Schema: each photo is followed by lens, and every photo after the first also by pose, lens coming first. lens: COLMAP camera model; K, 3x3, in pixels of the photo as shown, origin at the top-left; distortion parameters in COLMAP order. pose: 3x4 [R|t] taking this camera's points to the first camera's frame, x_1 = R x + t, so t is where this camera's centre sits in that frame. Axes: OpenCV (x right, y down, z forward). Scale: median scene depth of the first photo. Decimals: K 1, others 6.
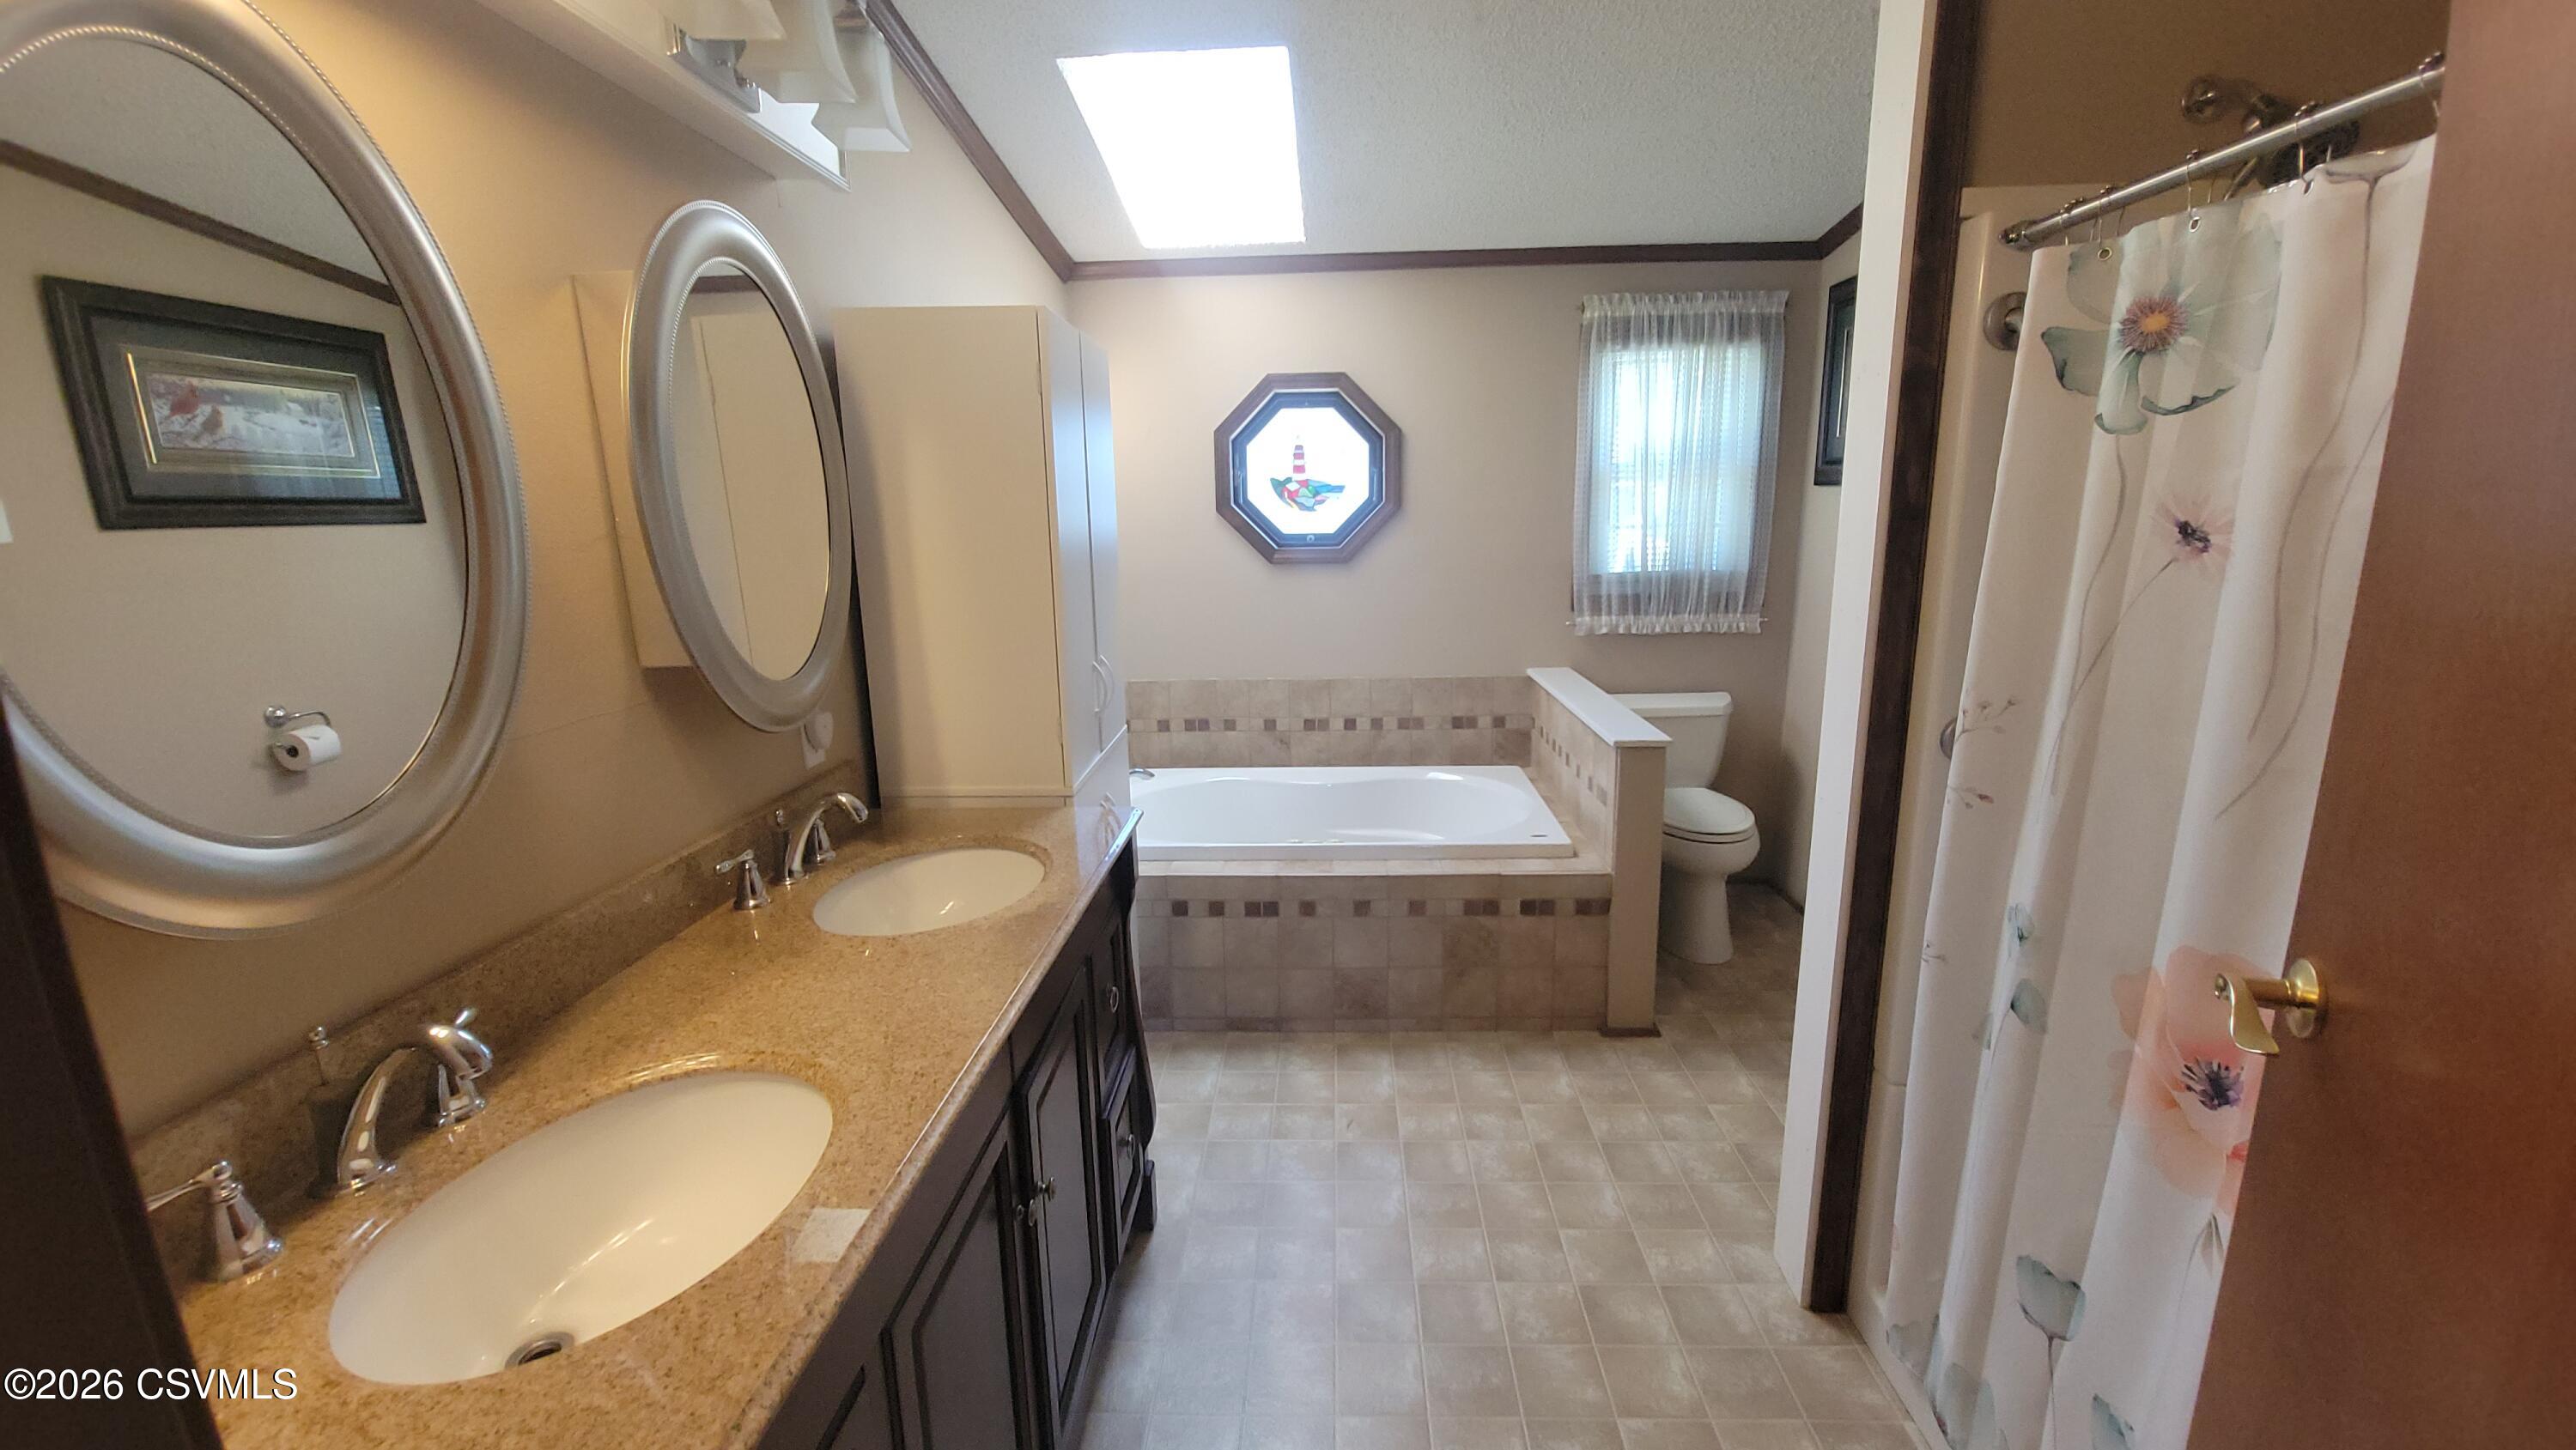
lens RADIAL K [[1062.5, 0, 1286.6], [0, 1062.5, 737.2], [0, 0, 1]] dist [-0.001327, -0.000577]
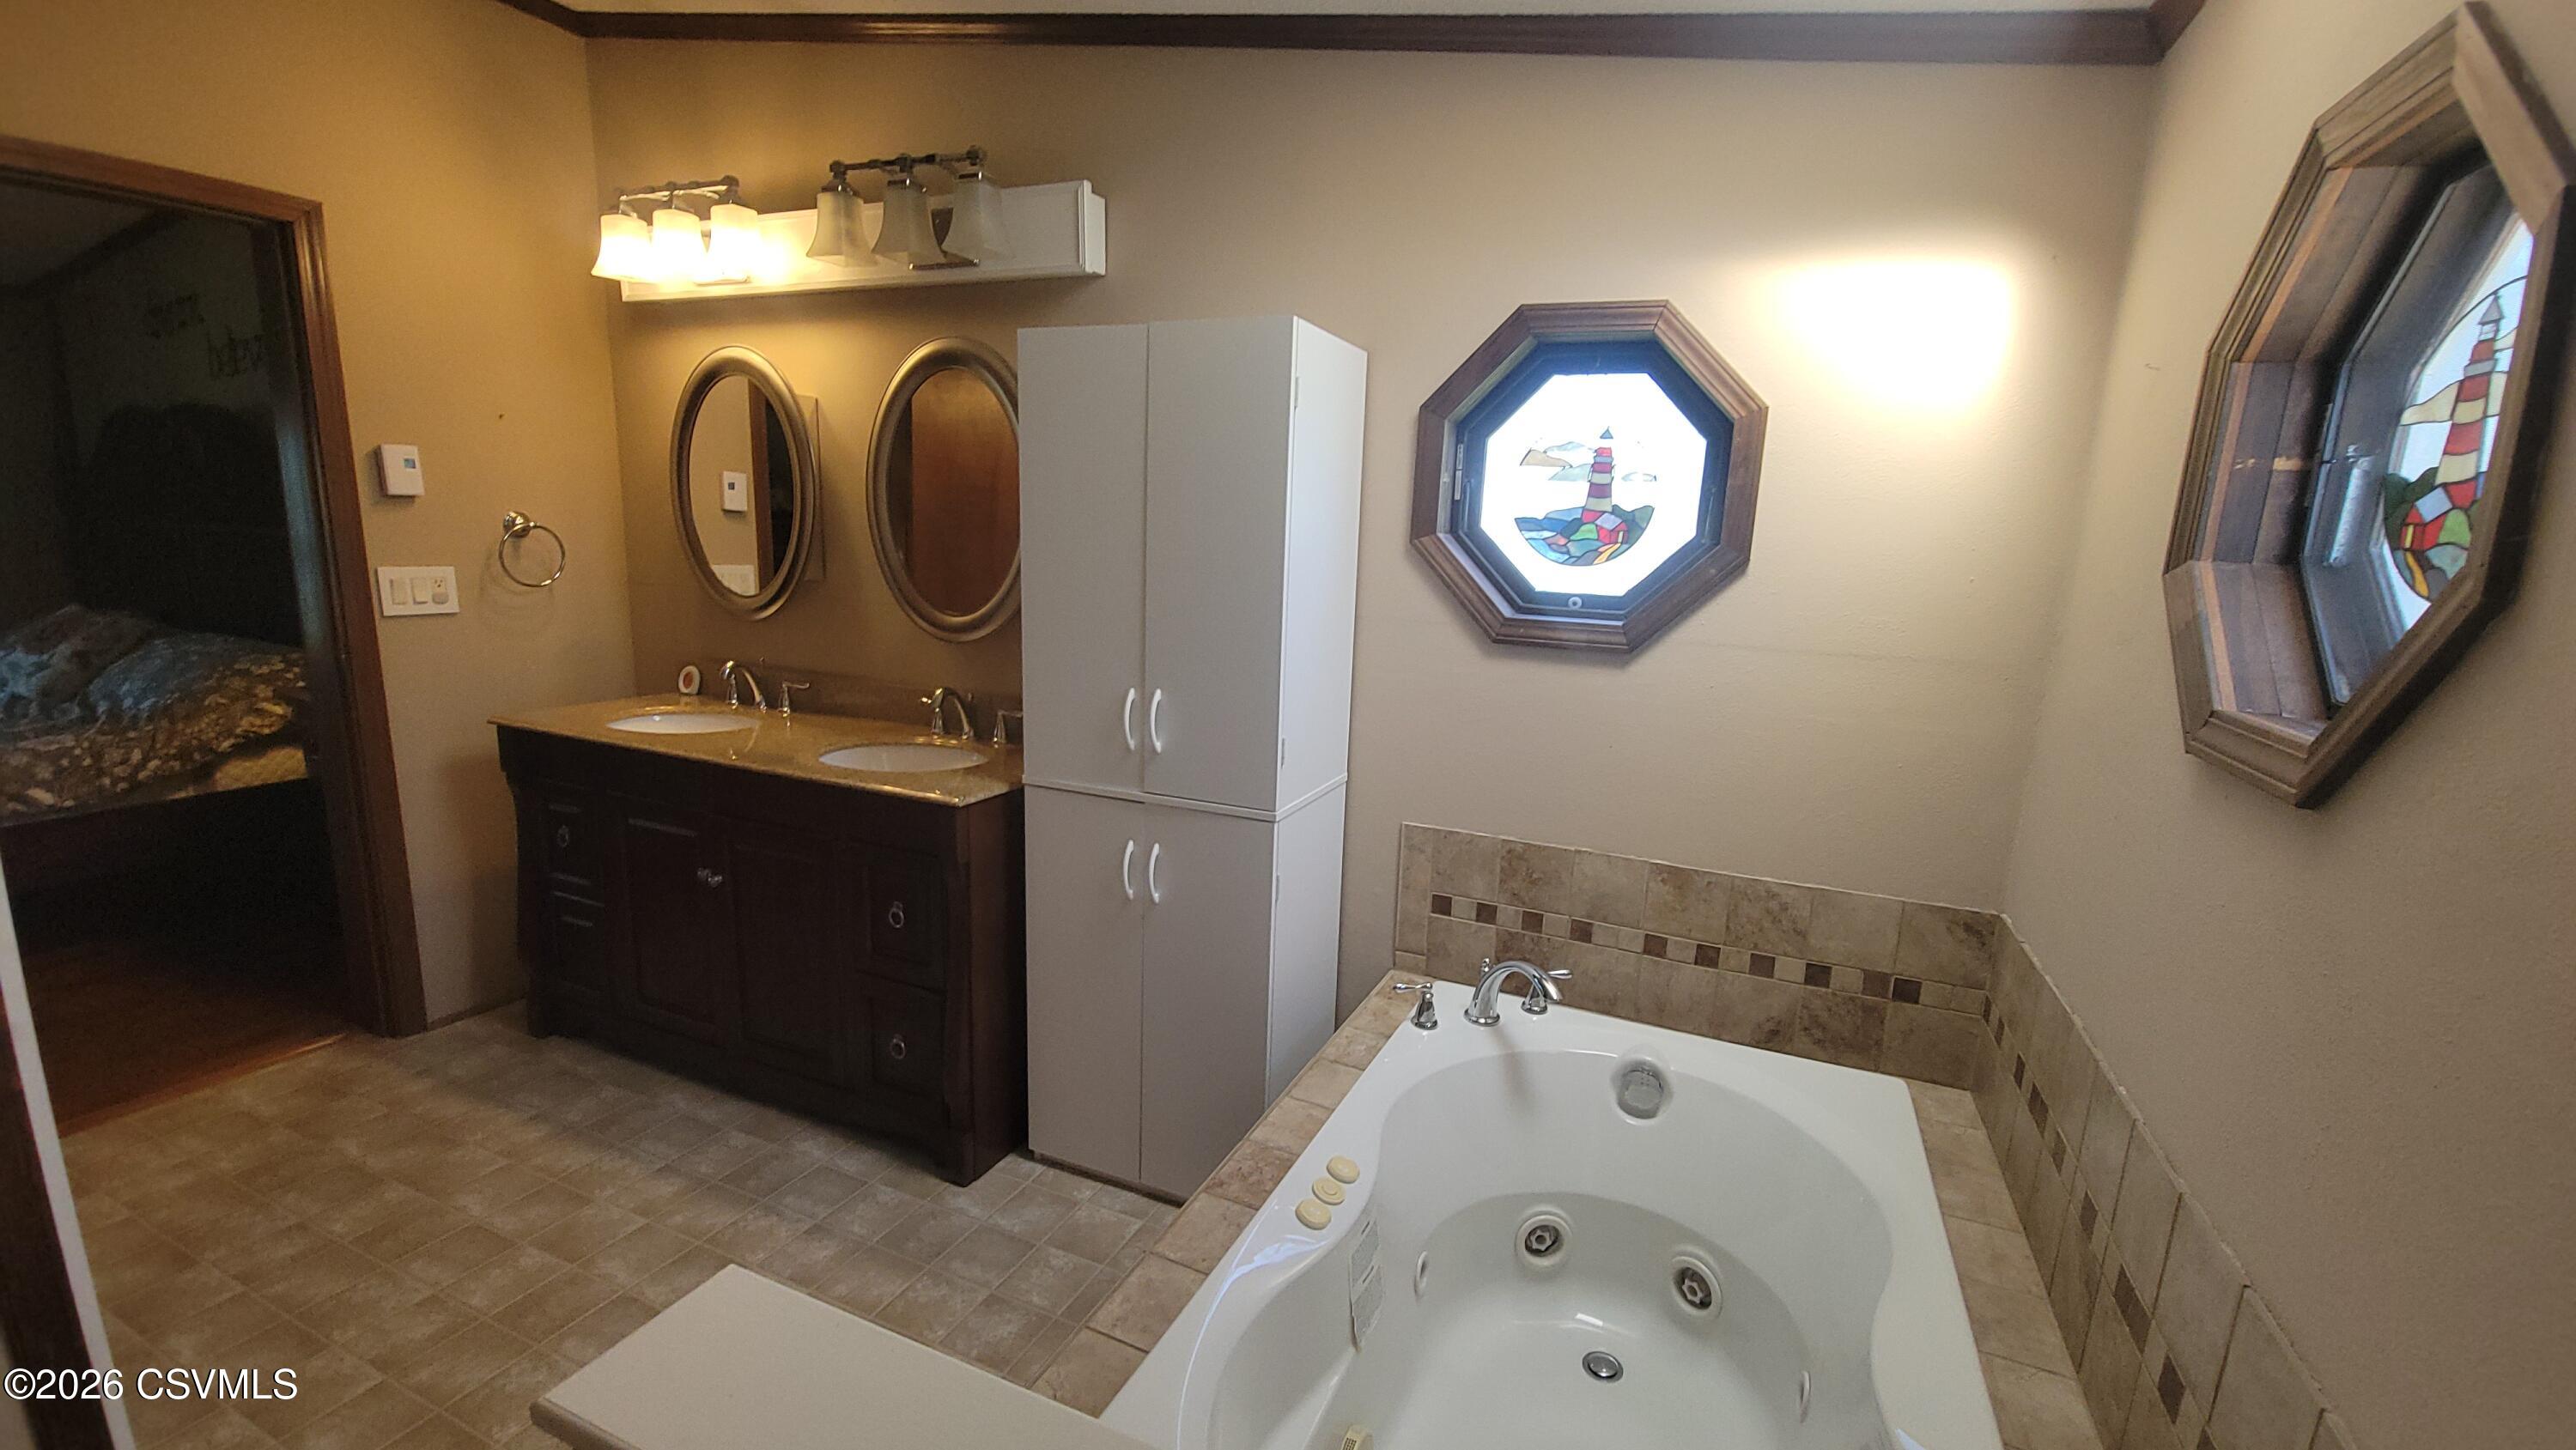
lens RADIAL K [[1062.5, 0, 1287.3], [0, 1062.5, 721.8], [0, 0, 1]] dist [-0.001327, -0.000577]
pose [[-0.369430, 0.181413, -0.911378, 0.360269], [-0.234107, 0.930956, 0.280206, -0.194659], [0.899286, 0.316877, -0.301453, 0.824808]]
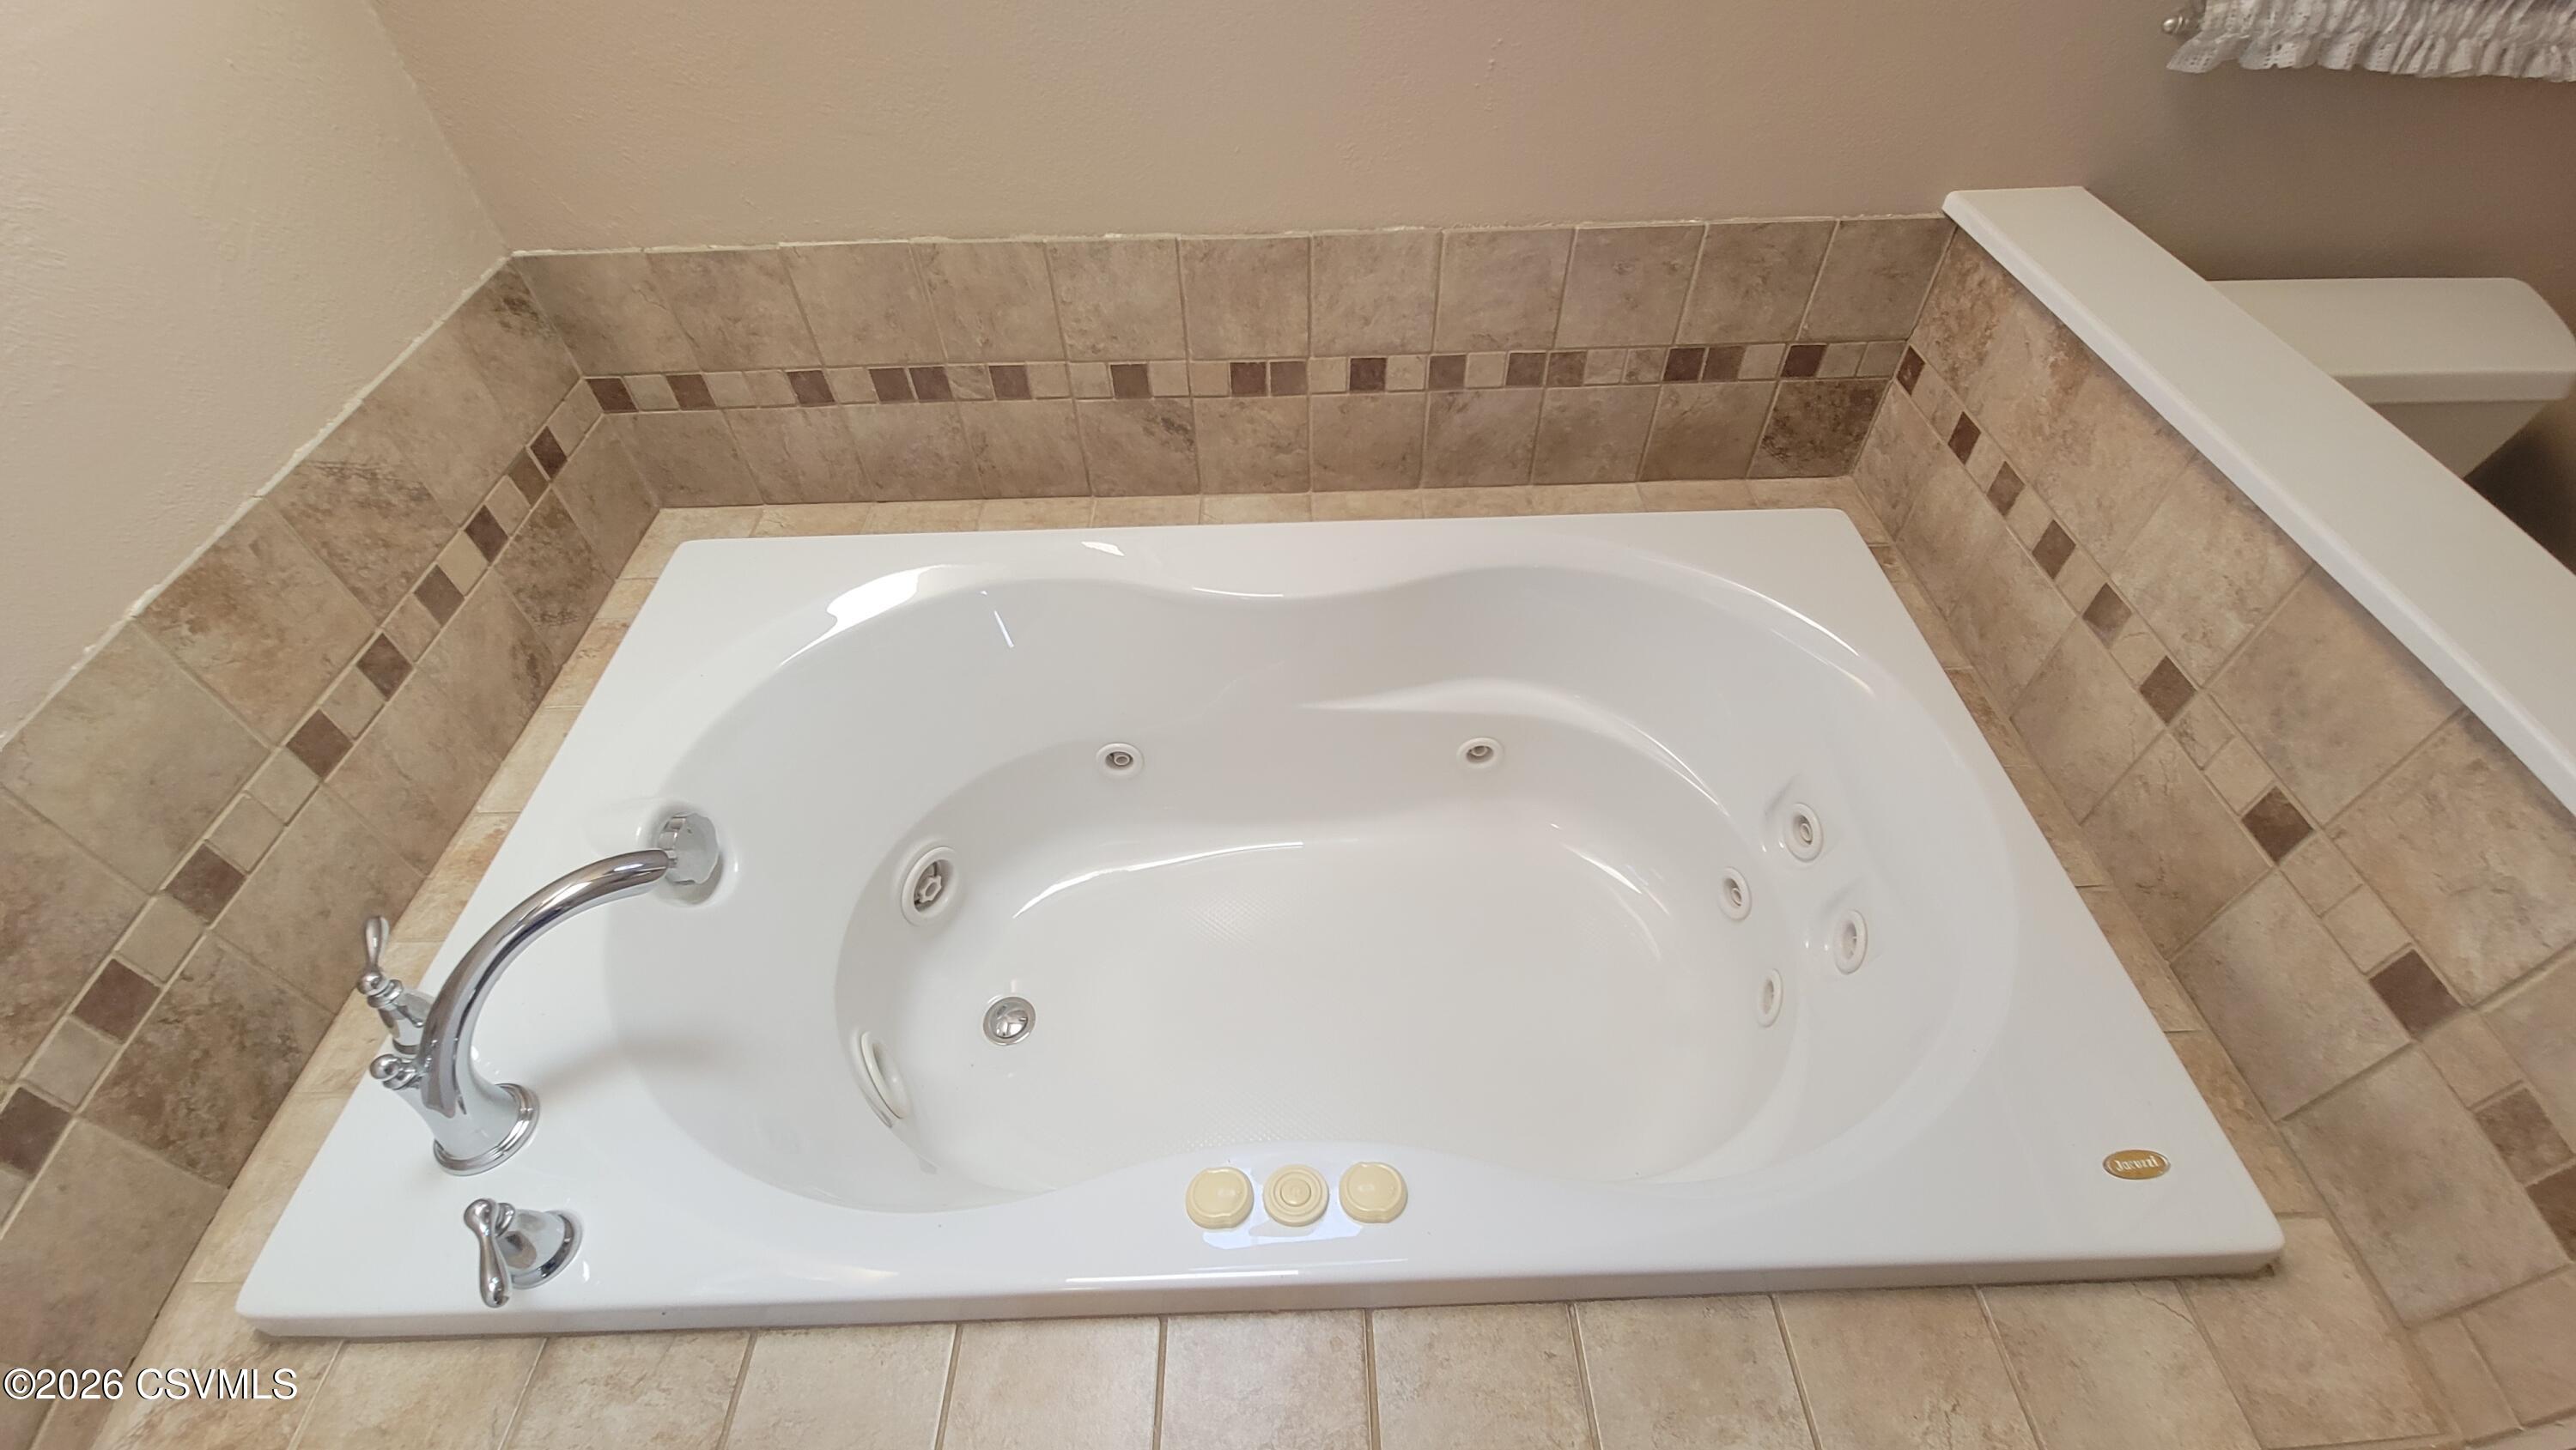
lens RADIAL K [[1062.5, 0, 1297.6], [0, 1062.5, 733.1], [0, 0, 1]] dist [-0.001327, -0.000577]
pose [[0.997933, -0.043460, 0.047335, 0.016589], [0.008099, 0.815806, 0.578268, -0.114763], [-0.063748, -0.576690, 0.814472, 0.661143]]
